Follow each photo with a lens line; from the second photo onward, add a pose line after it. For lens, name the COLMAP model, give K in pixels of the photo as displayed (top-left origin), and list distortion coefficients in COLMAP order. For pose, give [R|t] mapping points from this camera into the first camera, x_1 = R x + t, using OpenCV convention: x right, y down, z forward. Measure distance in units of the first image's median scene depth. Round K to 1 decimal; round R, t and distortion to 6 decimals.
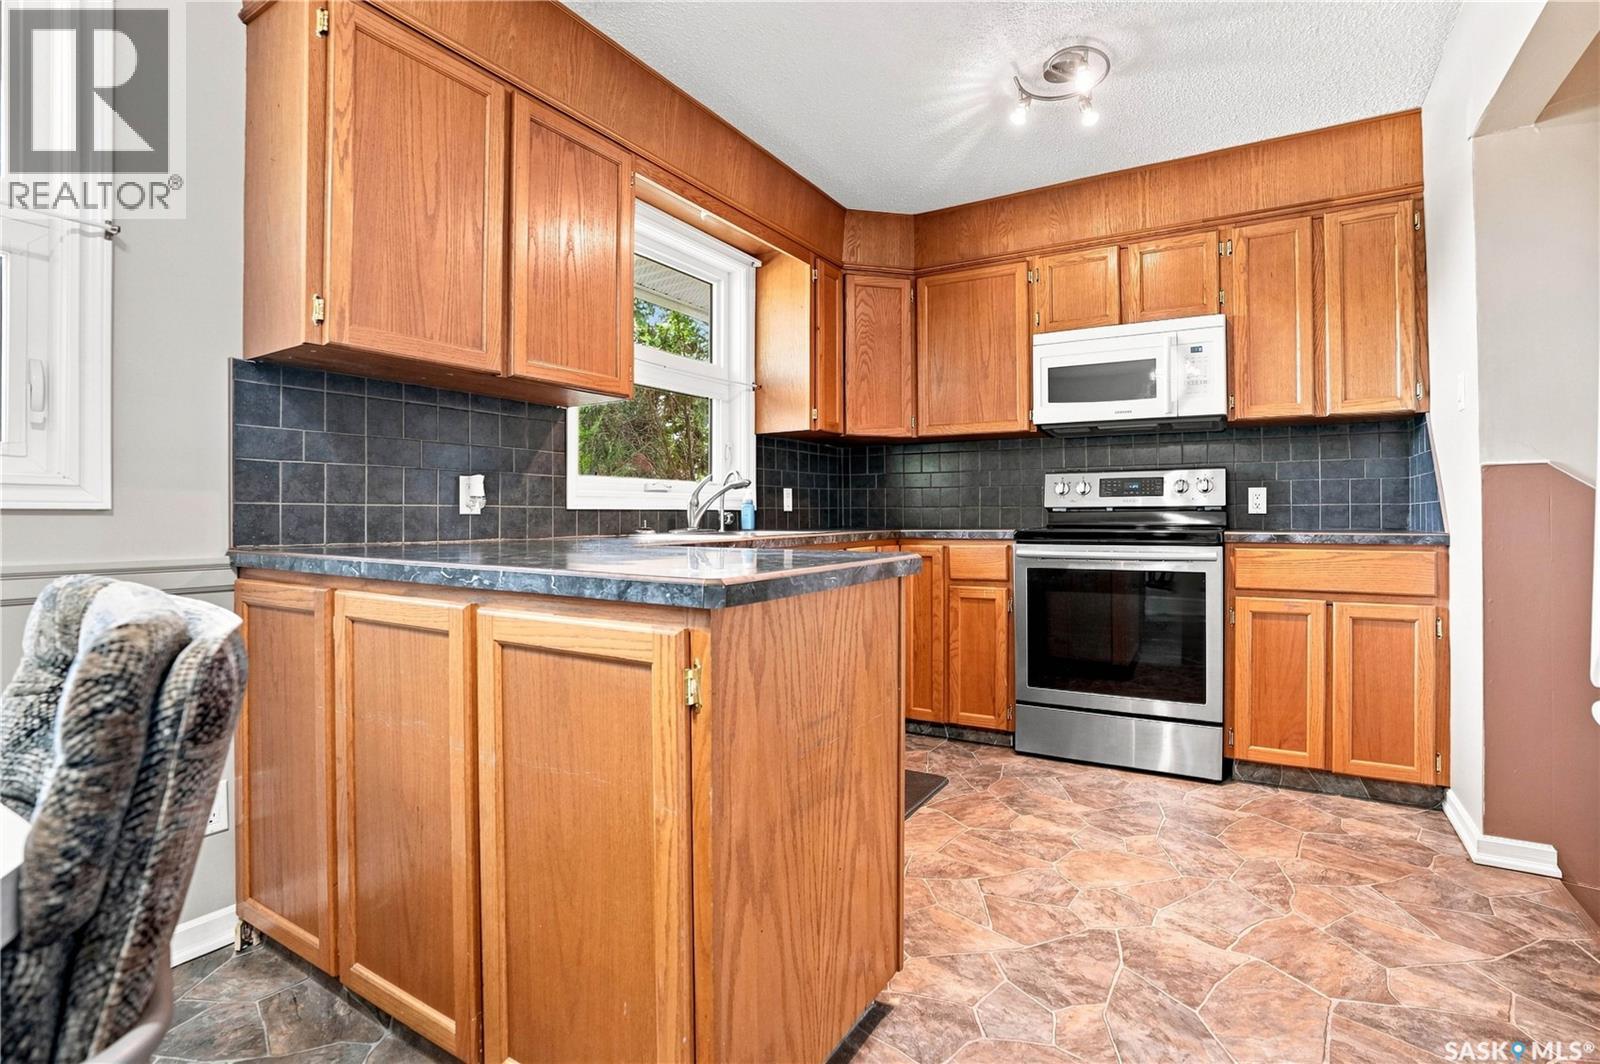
lens RADIAL K [[757.6, 0, 807.4], [0, 757.6, 509.0], [0, 0, 1]] dist [-0.061526, 0.020730]
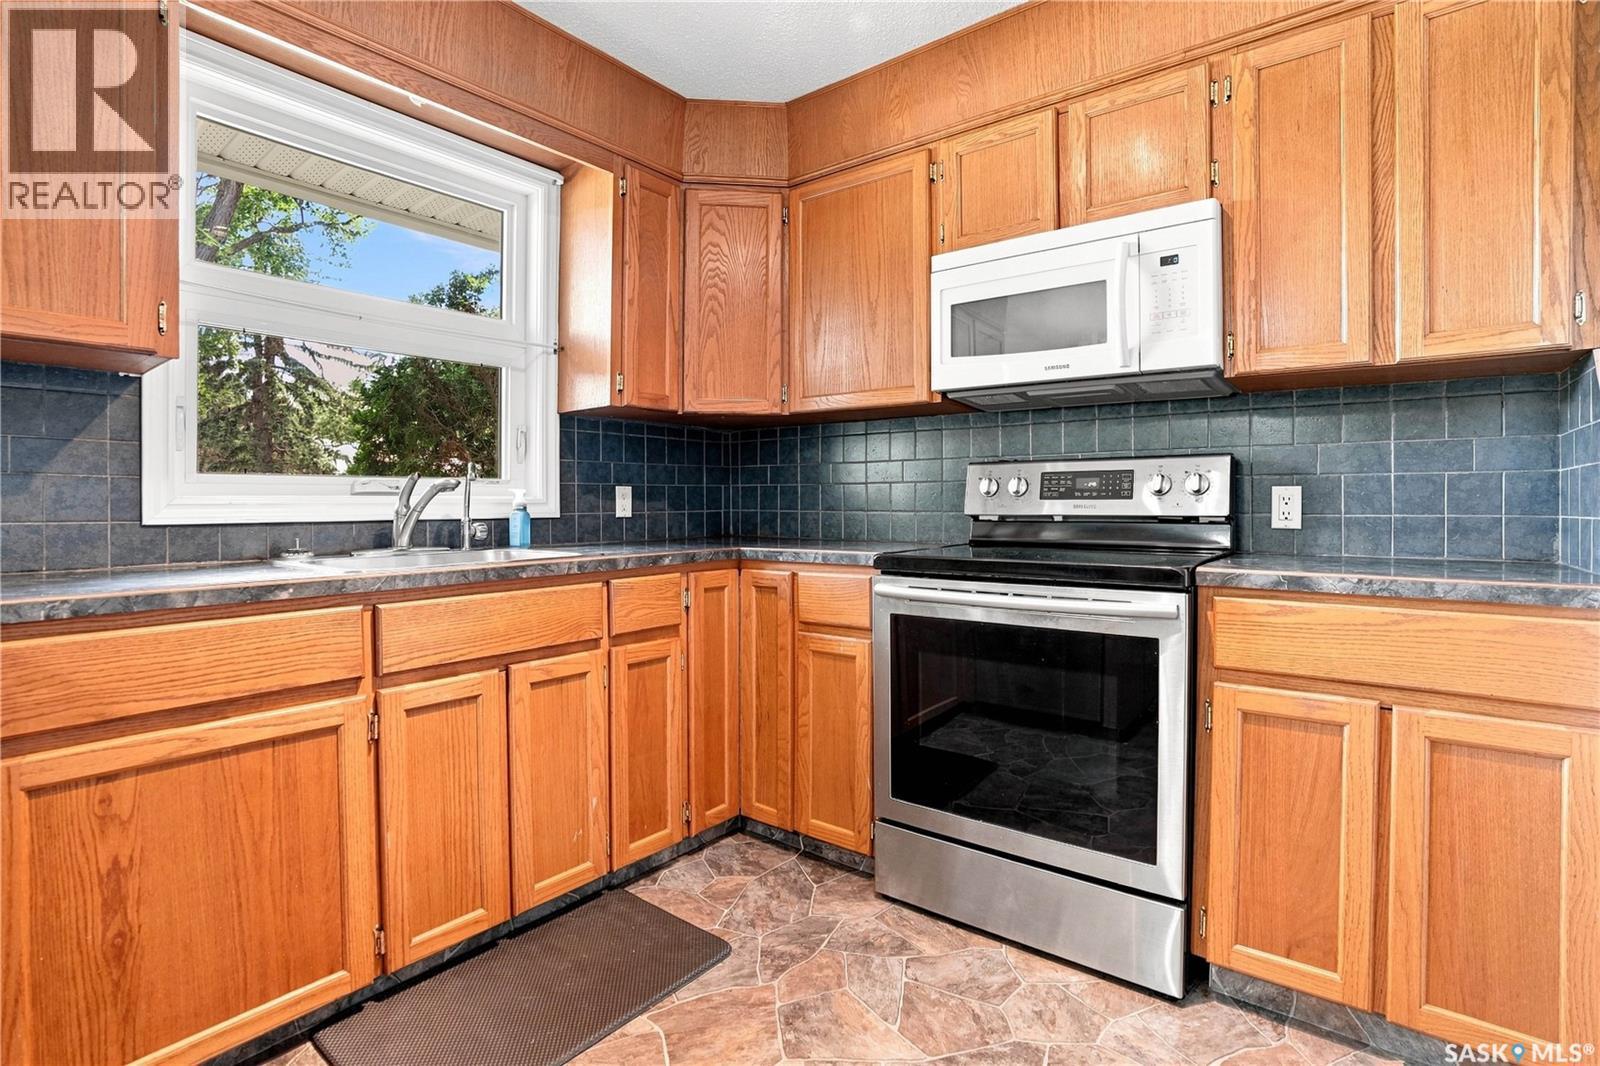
lens RADIAL K [[757.6, 0, 805.2], [0, 757.6, 505.4], [0, 0, 1]] dist [-0.061526, 0.020730]
pose [[0.991890, 0.001614, -0.127092, 0.322874], [-0.000205, 0.999938, 0.011102, -0.022283], [0.127102, -0.010986, 0.991829, 0.379954]]
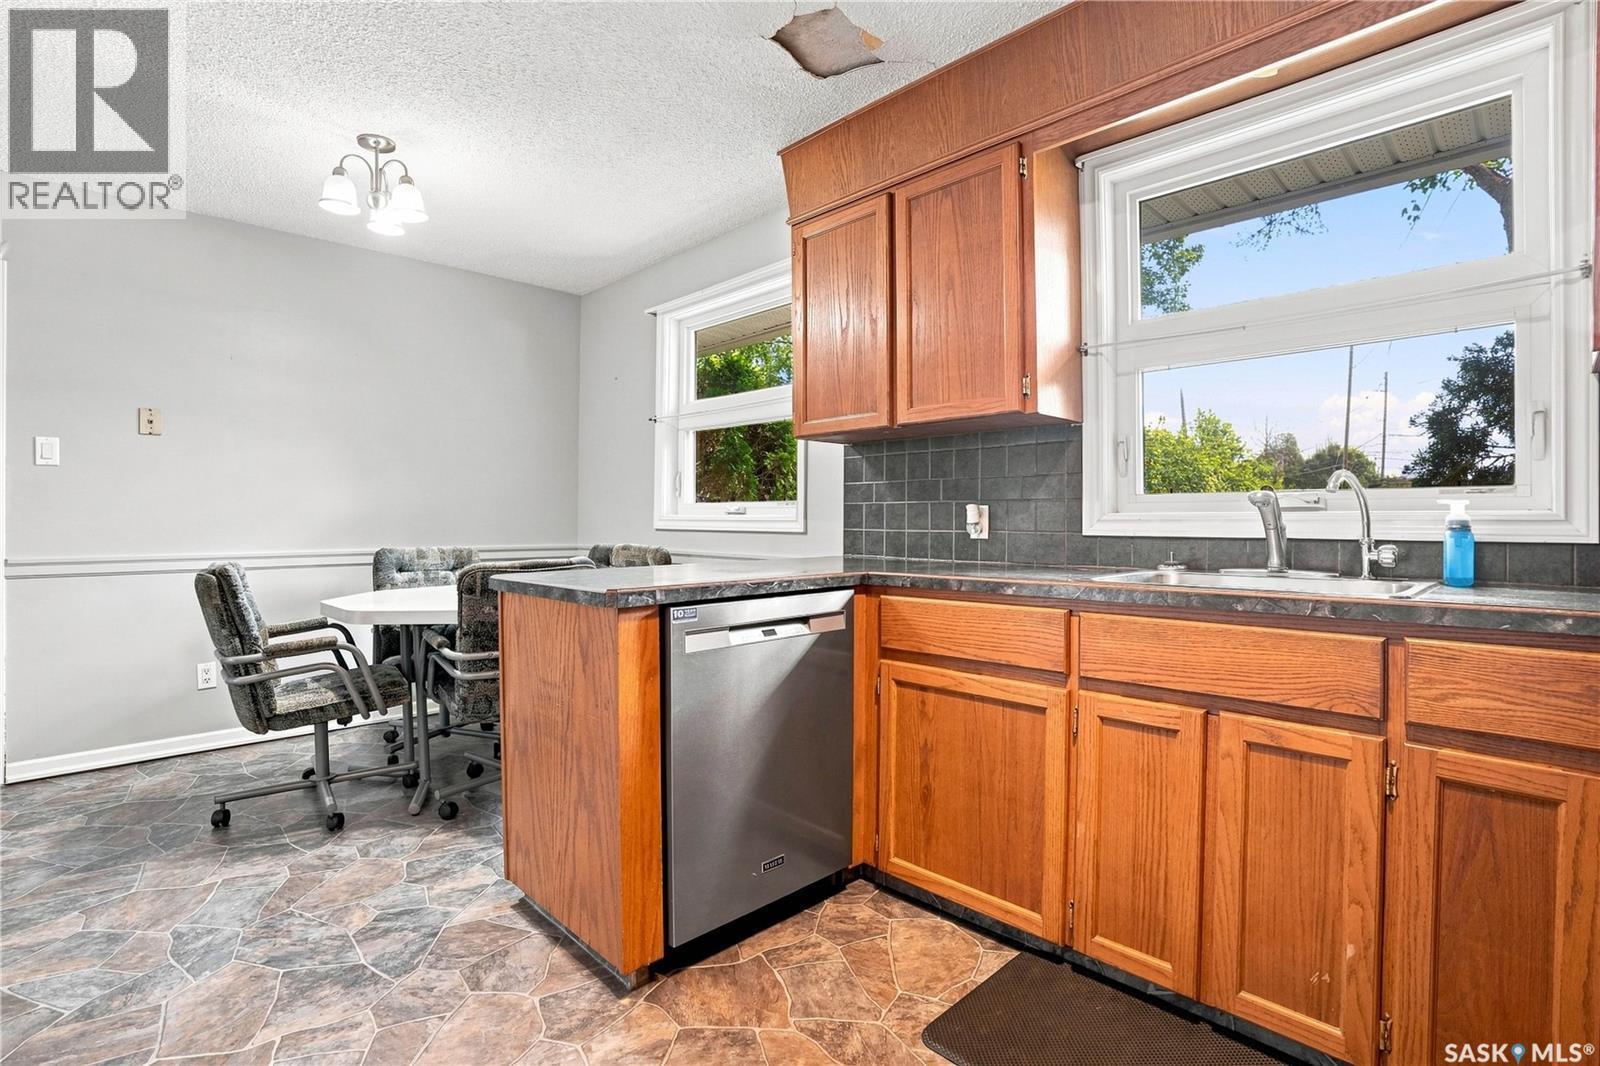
lens RADIAL K [[757.6, 0, 800.7], [0, 757.6, 520.3], [0, 0, 1]] dist [-0.061526, 0.020730]
pose [[-0.260205, 0.003180, -0.965548, 0.579290], [0.007062, 0.999974, 0.001390, -0.019595], [0.965527, -0.006457, -0.260221, 0.812252]]
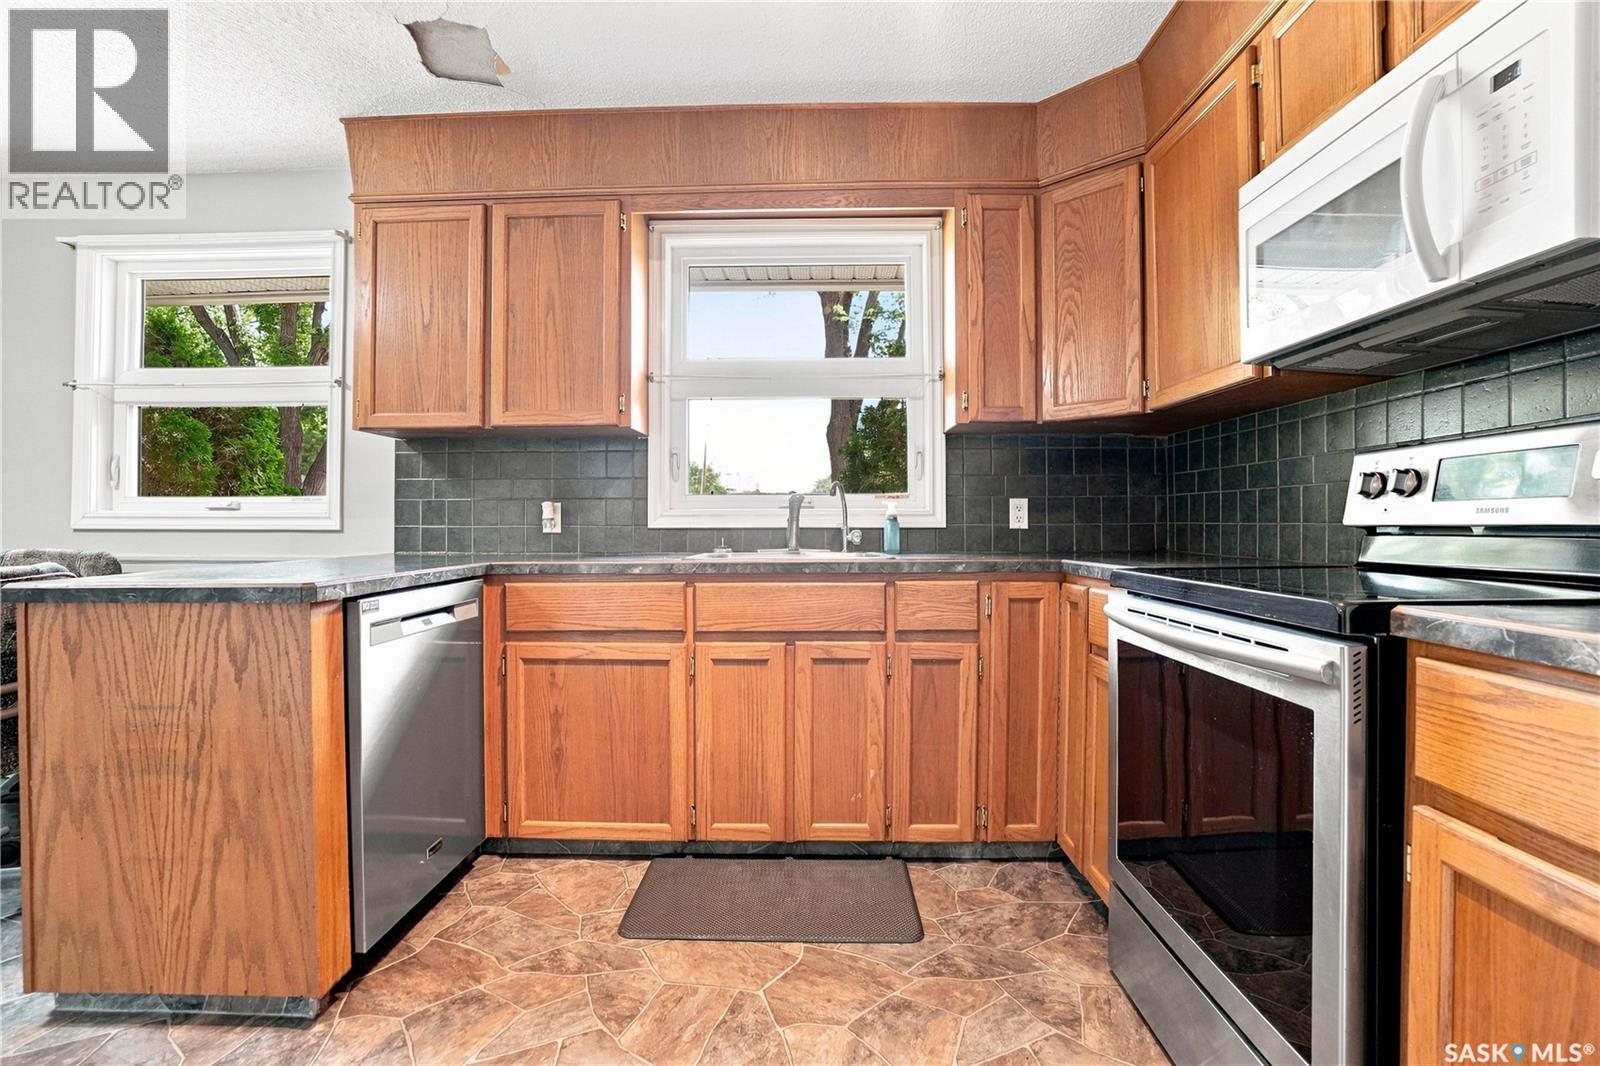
lens RADIAL K [[757.6, 0, 806.0], [0, 757.6, 523.0], [0, 0, 1]] dist [-0.061526, 0.020730]
pose [[0.498993, 0.000332, -0.866606, 0.691513], [0.006822, 0.999967, 0.004312, -0.009843], [0.866579, -0.008064, 0.498974, 0.576781]]
